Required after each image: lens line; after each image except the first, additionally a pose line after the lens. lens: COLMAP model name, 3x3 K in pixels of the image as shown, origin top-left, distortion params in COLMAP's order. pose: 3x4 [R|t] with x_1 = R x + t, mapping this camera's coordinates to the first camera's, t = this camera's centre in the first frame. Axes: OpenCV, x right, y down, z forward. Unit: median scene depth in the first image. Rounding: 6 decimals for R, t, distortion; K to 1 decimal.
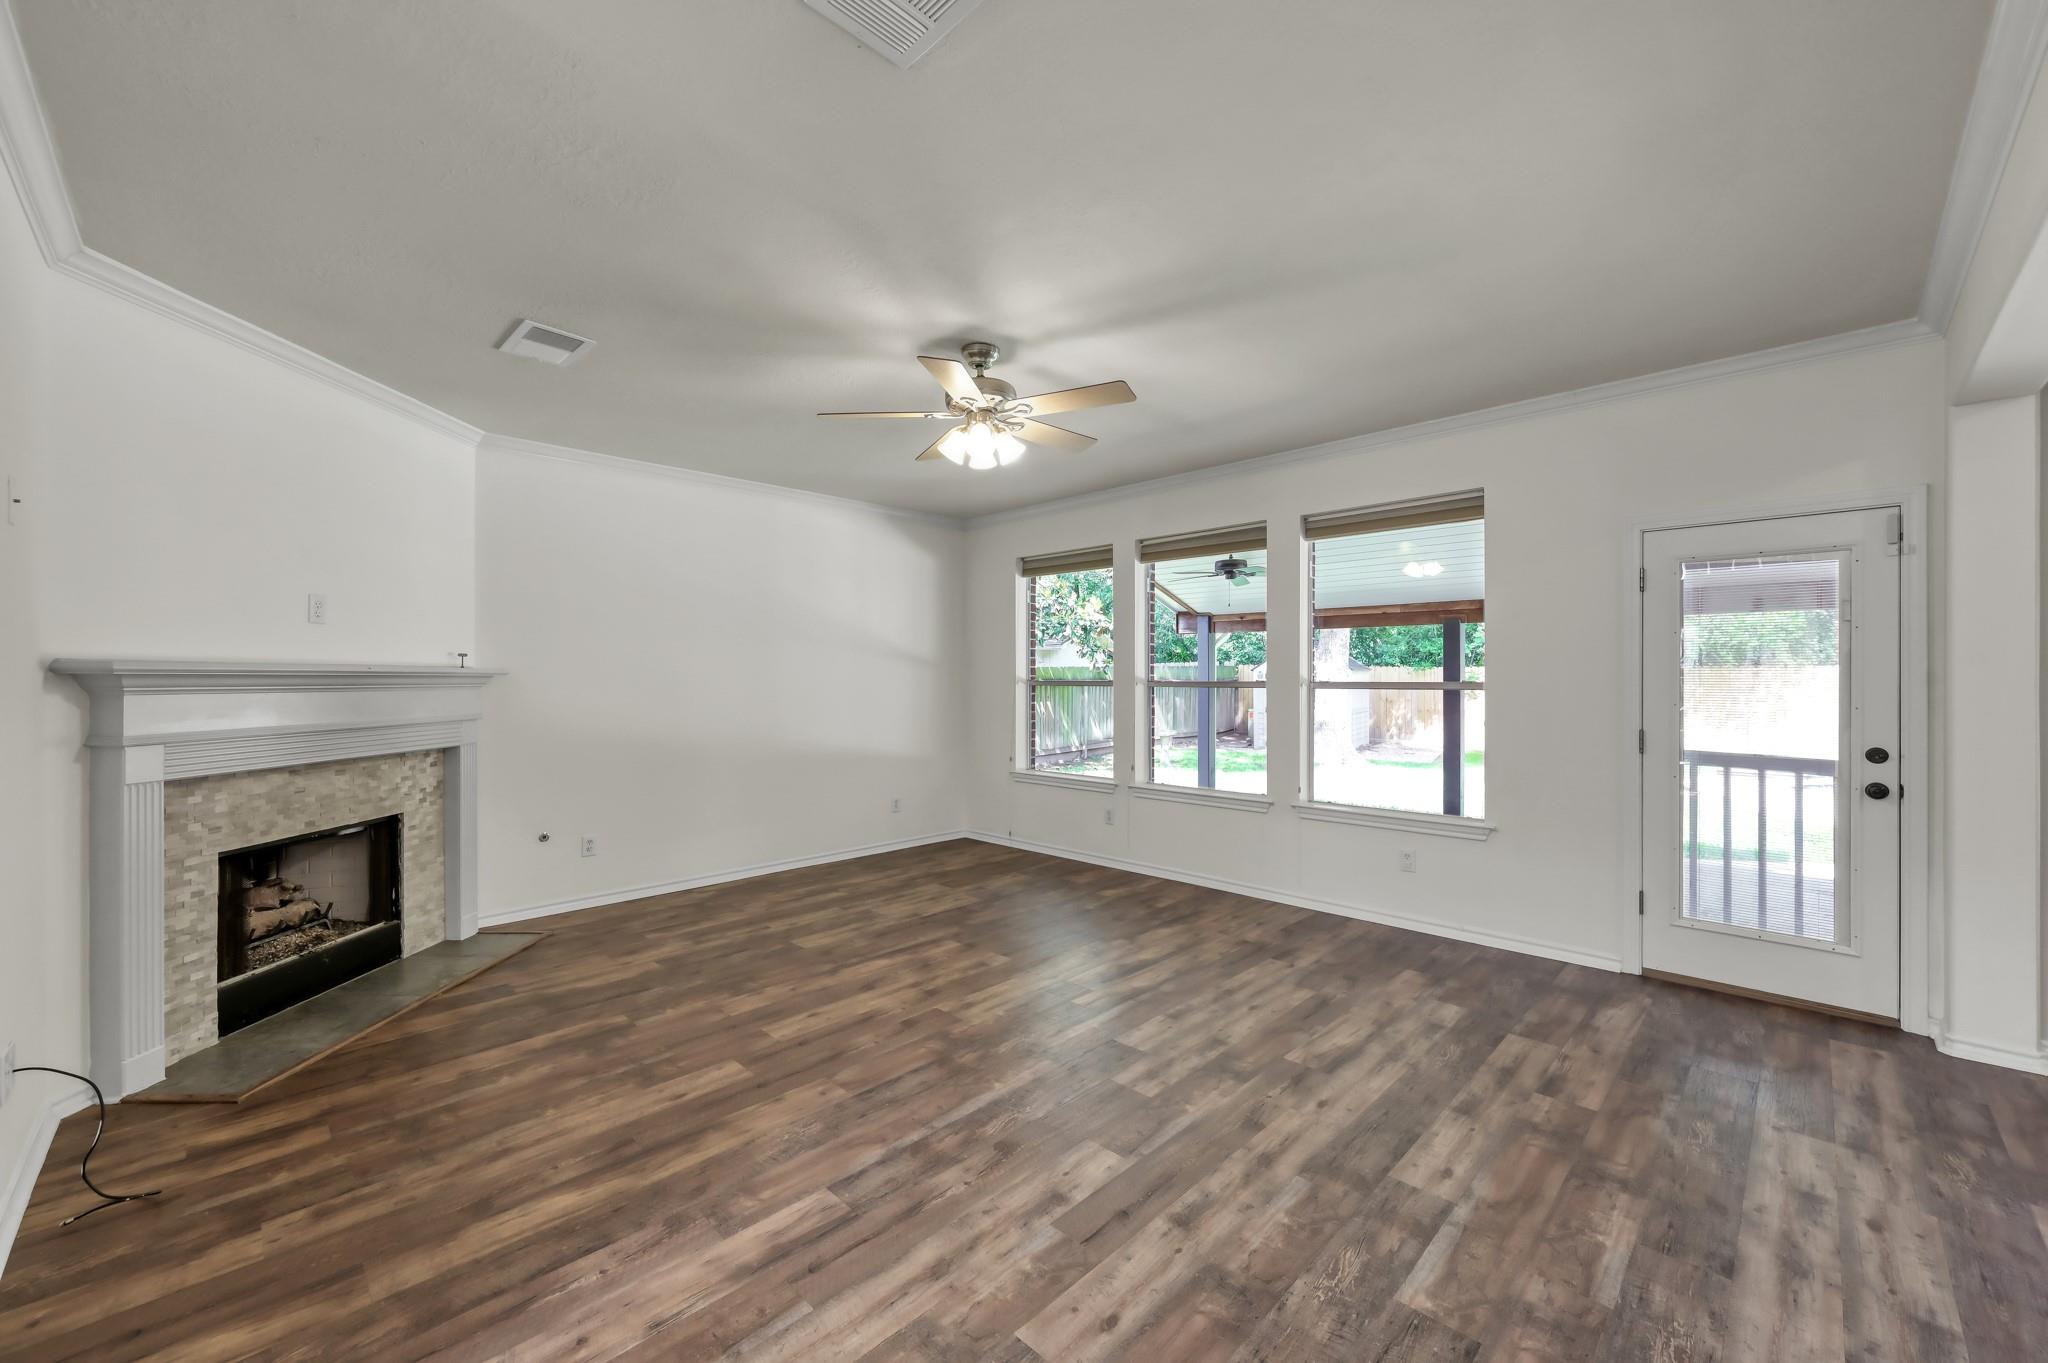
lens RADIAL K [[803.7, 0, 1024.0], [0, 803.7, 681.5], [0, 0, 1]] dist [-0.001640, 0.000059]
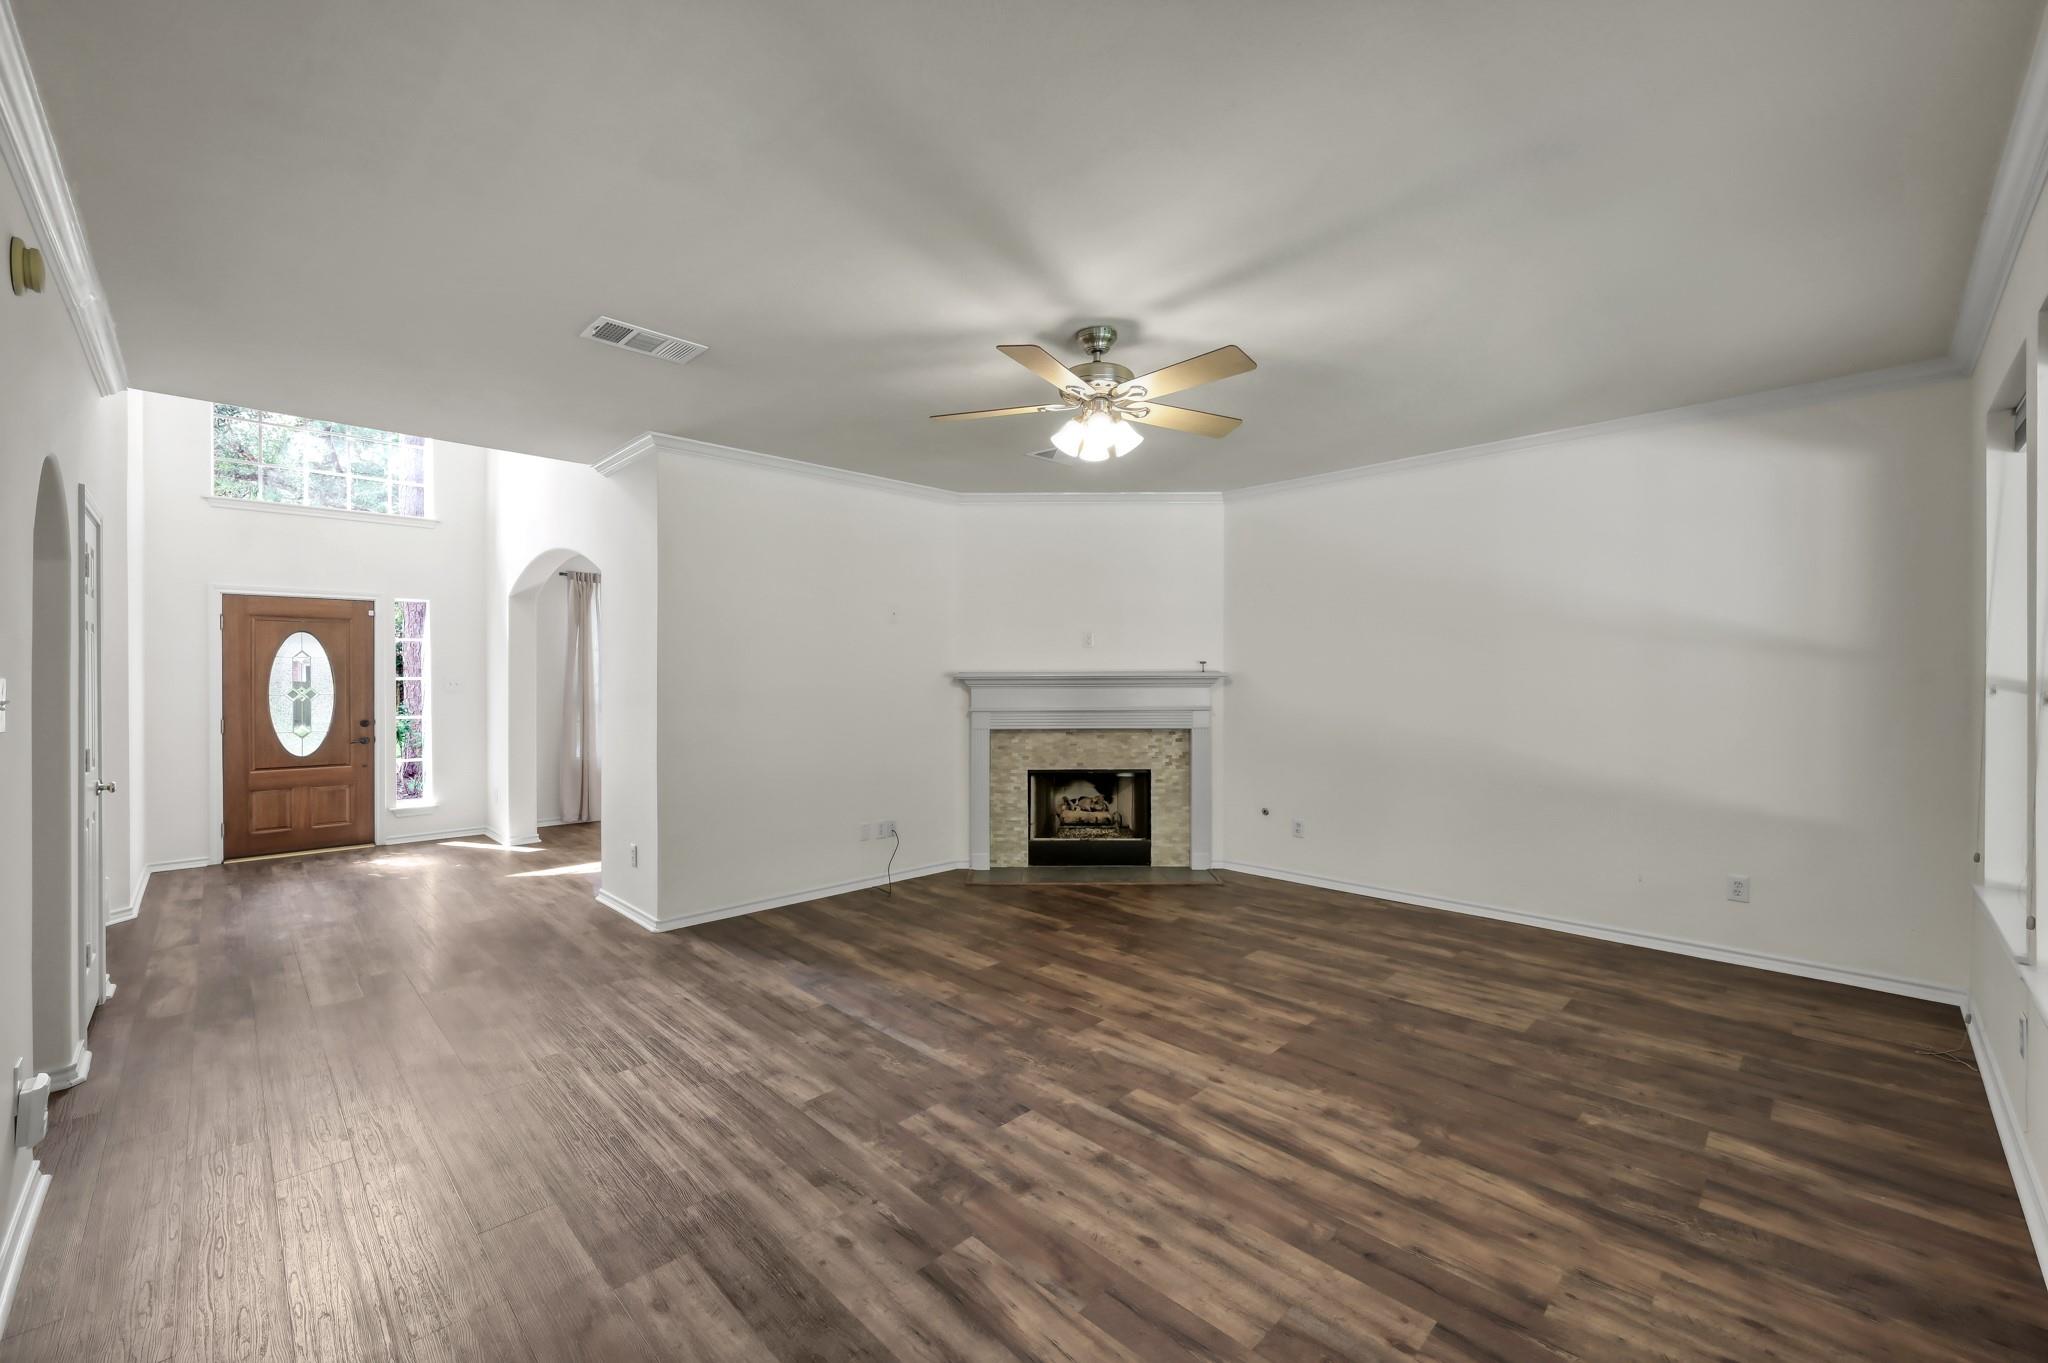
lens RADIAL K [[821.9, 0, 1024.0], [0, 821.9, 681.5], [0, 0, 1]] dist [-0.001534, 0.000005]
pose [[-0.010308, 0.008865, -0.999908, 0.870958], [0.000981, 0.999960, 0.008855, -0.016311], [0.999946, -0.000890, -0.010317, 0.889497]]
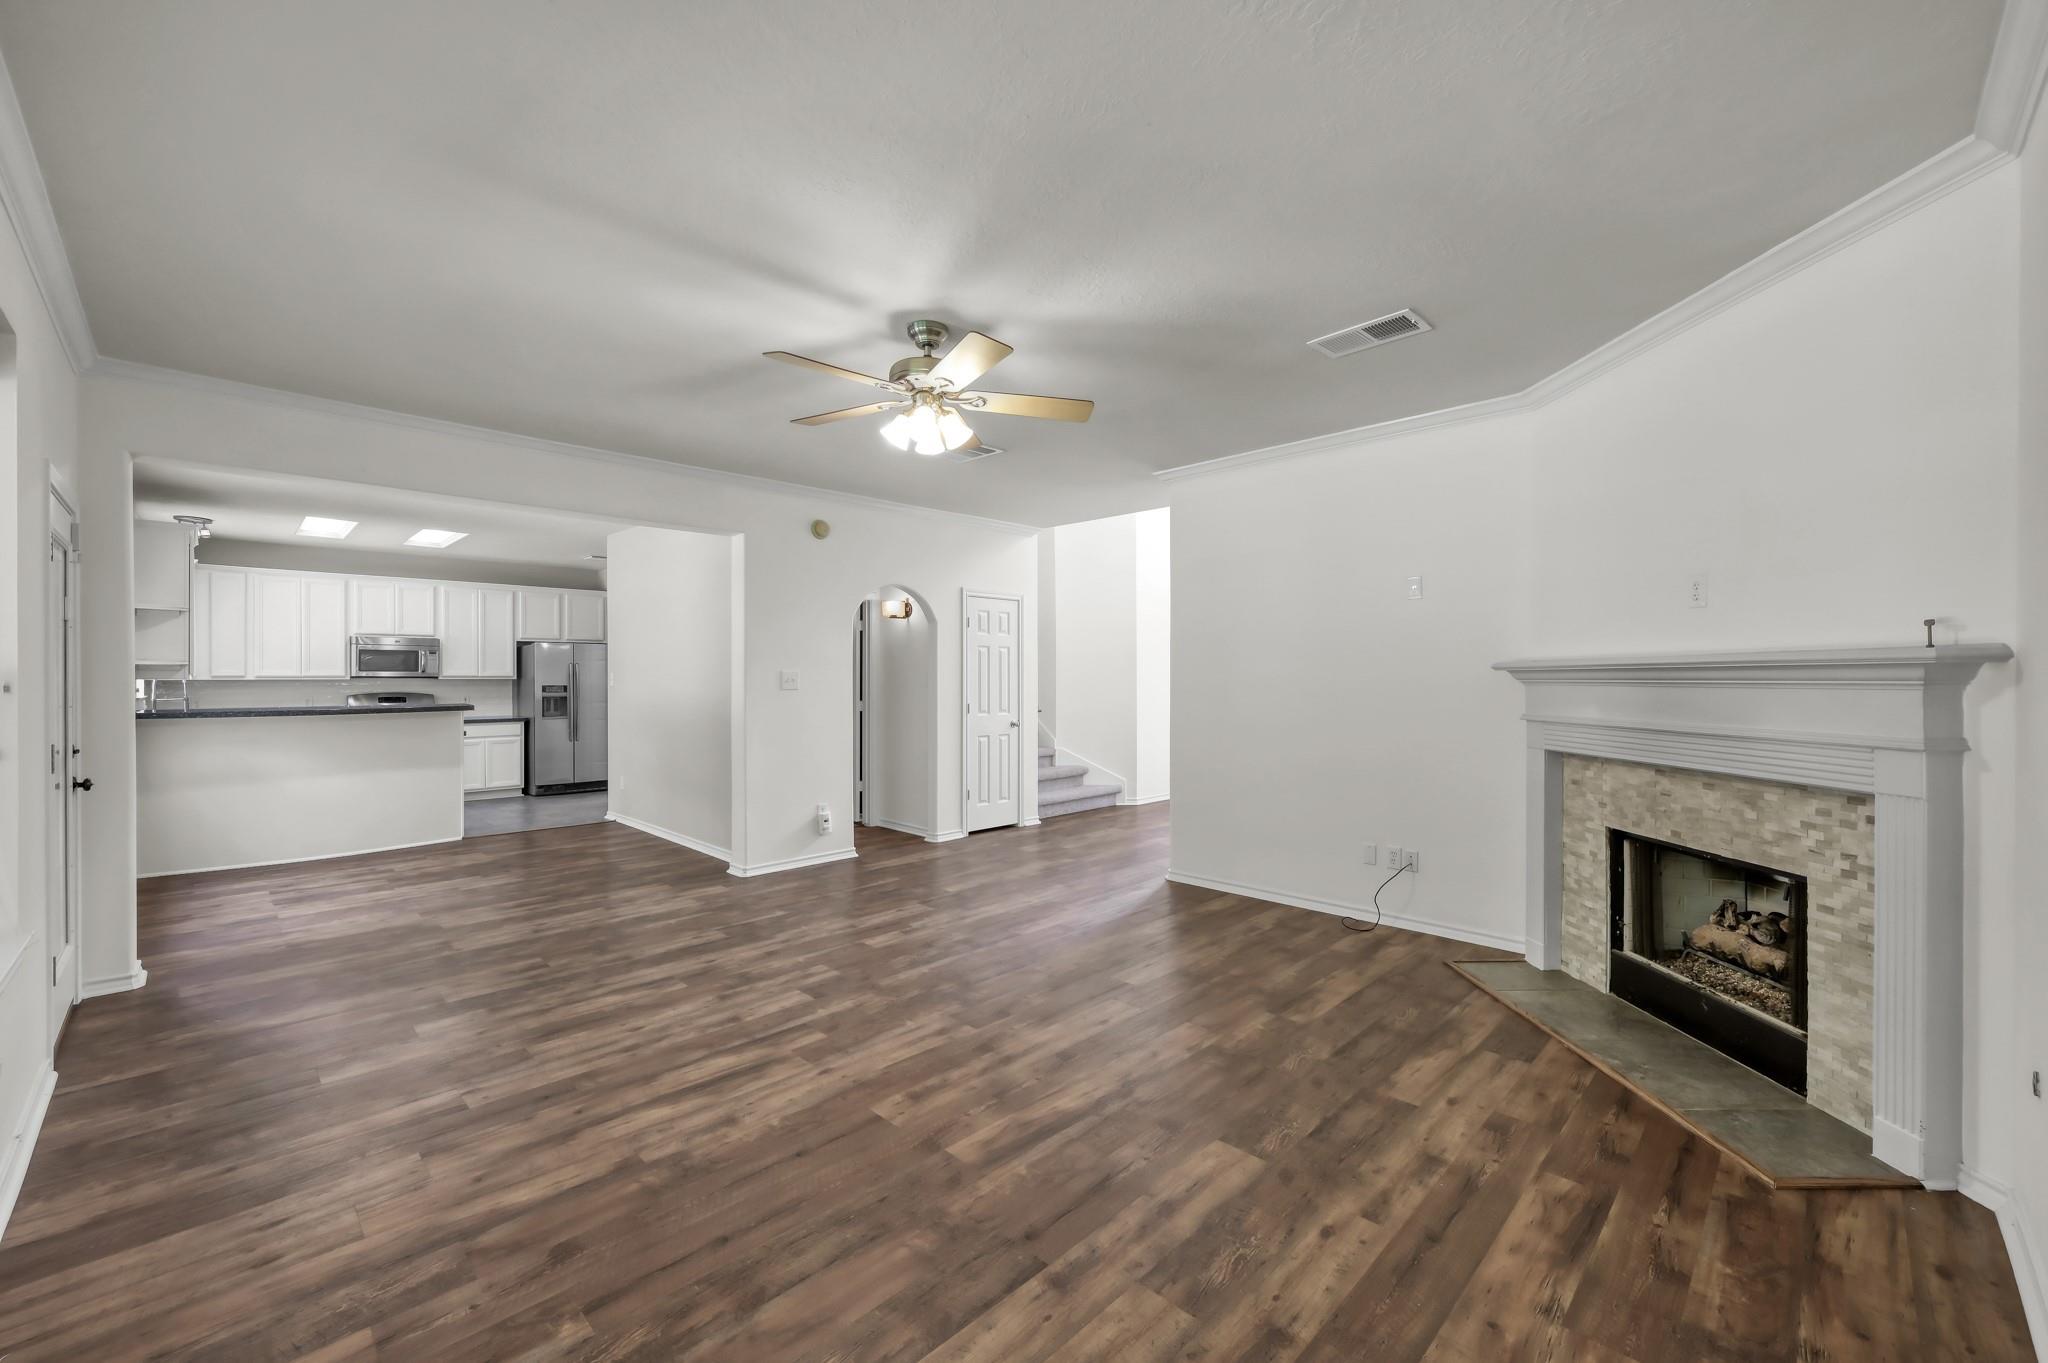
lens RADIAL K [[821.9, 0, 1024.0], [0, 821.9, 681.5], [0, 0, 1]] dist [-0.001534, 0.000005]
pose [[-0.999991, 0.003773, 0.001730, -0.163050], [0.003784, 0.999973, 0.006371, -0.001387], [-0.001706, 0.006377, -0.999978, 1.898967]]
